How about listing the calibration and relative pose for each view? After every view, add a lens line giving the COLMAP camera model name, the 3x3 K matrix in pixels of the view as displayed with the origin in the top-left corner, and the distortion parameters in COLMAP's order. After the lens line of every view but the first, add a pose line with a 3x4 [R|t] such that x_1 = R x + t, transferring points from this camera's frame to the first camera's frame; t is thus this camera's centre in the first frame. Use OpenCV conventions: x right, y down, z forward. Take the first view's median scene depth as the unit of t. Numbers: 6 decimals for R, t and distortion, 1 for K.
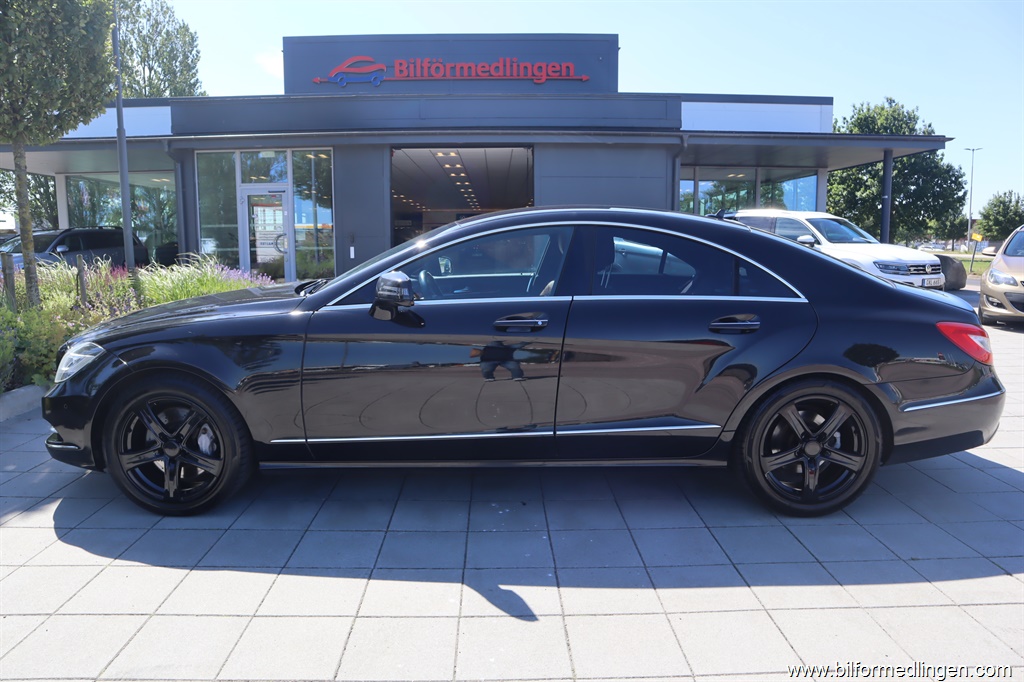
lens RADIAL K [[707.3, 0, 508.4], [0, 707.3, 341.7], [0, 0, 1]] dist [-0.116563, 0.069025]
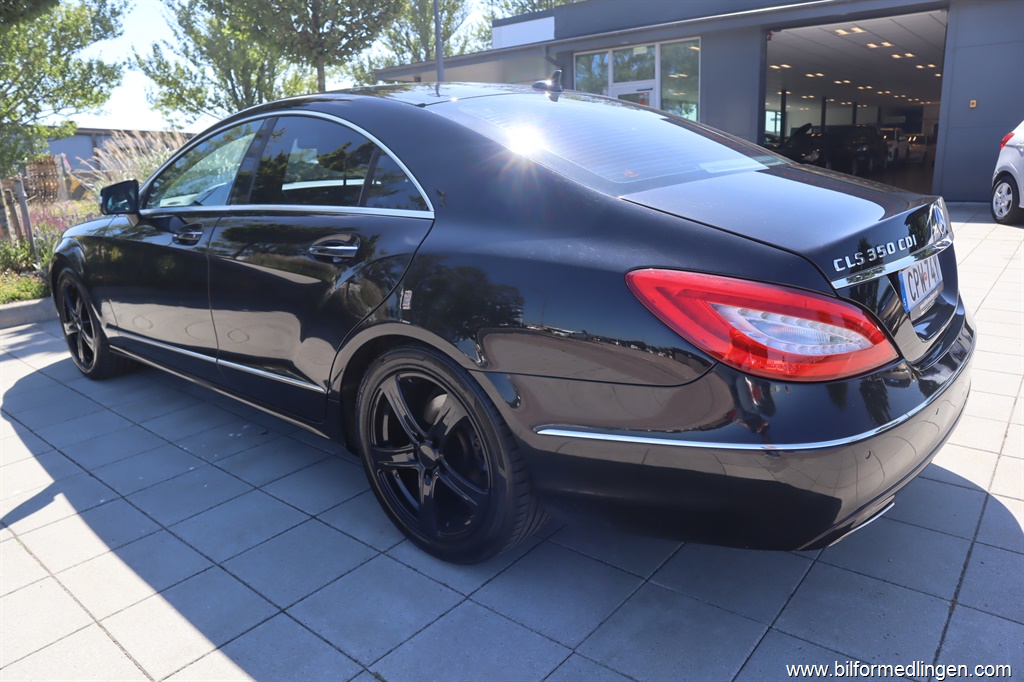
lens RADIAL K [[707.3, 0, 508.4], [0, 707.3, 341.7], [0, 0, 1]] dist [-0.116563, 0.069025]
pose [[0.755655, 0.146276, -0.638427, 0.886649], [-0.058570, 0.985928, 0.156572, -0.050697], [0.652346, -0.080921, 0.753589, 0.574441]]
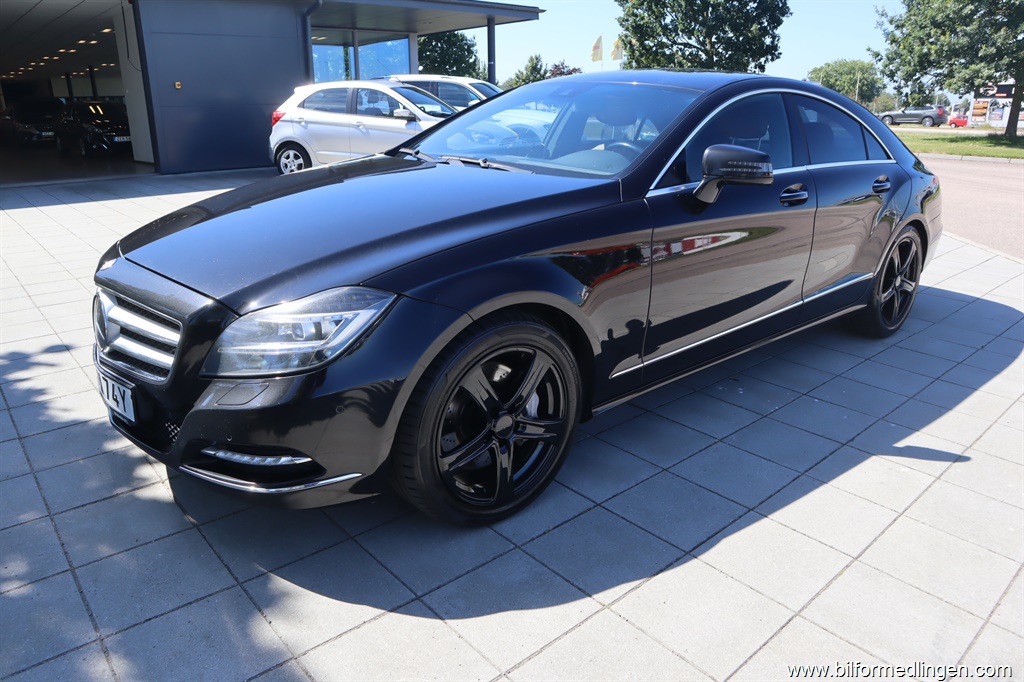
lens RADIAL K [[707.3, 0, 508.4], [0, 707.3, 341.7], [0, 0, 1]] dist [-0.116563, 0.069025]
pose [[0.765972, -0.204638, 0.609435, -0.883194], [0.091933, 0.973108, 0.211207, -0.067225], [-0.636267, -0.105752, 0.764186, 0.486242]]
